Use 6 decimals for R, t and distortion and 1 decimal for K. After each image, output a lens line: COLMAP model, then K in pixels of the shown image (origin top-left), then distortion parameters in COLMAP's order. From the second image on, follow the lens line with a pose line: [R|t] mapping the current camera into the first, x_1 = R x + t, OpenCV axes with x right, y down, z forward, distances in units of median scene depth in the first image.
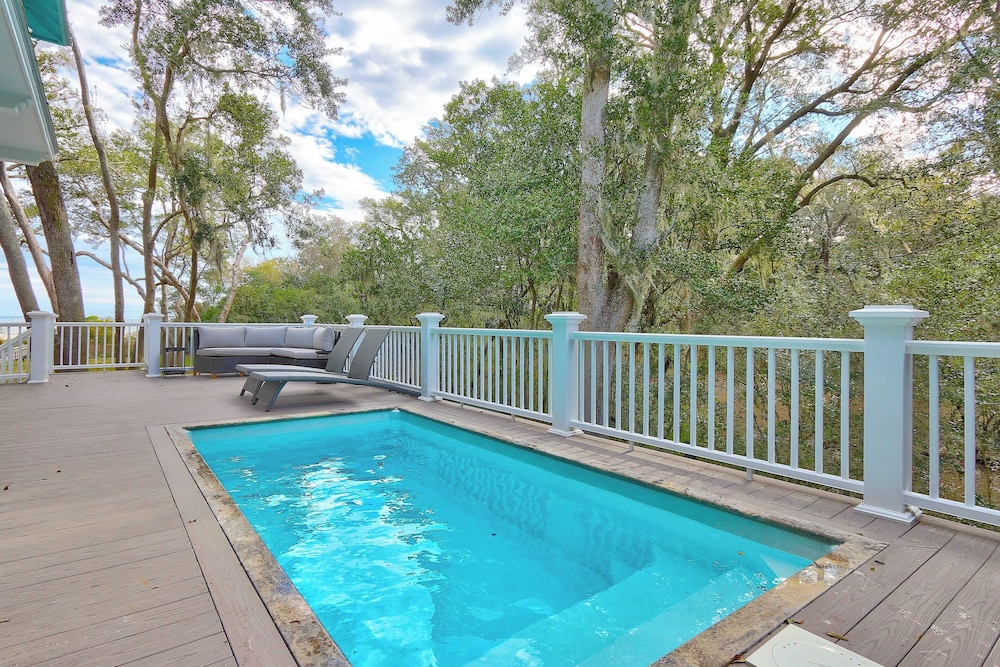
lens RADIAL K [[493.5, 0, 405.9], [0, 493.5, 317.1], [0, 0, 1]] dist [-0.002230, -0.000263]
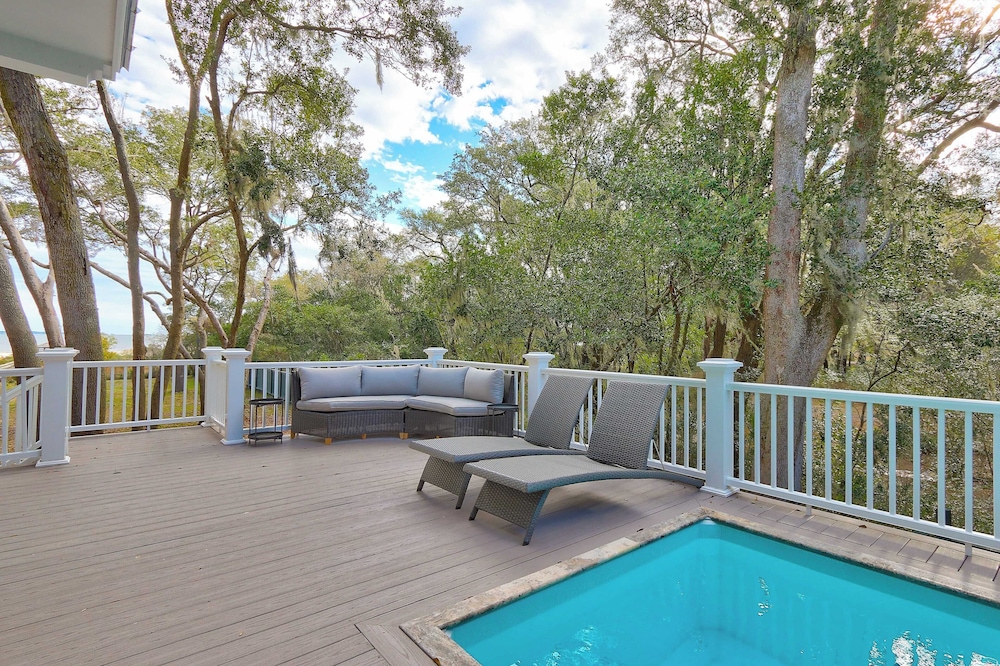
lens RADIAL K [[509.6, 0, 500.0], [0, 509.6, 333.0], [0, 0, 1]] dist [-0.000947, 0.000089]
pose [[0.993074, 0.000391, 0.117489, -0.151521], [-0.000083, 0.999997, -0.002626, -0.019613], [-0.117490, 0.002599, 0.993071, 0.168646]]
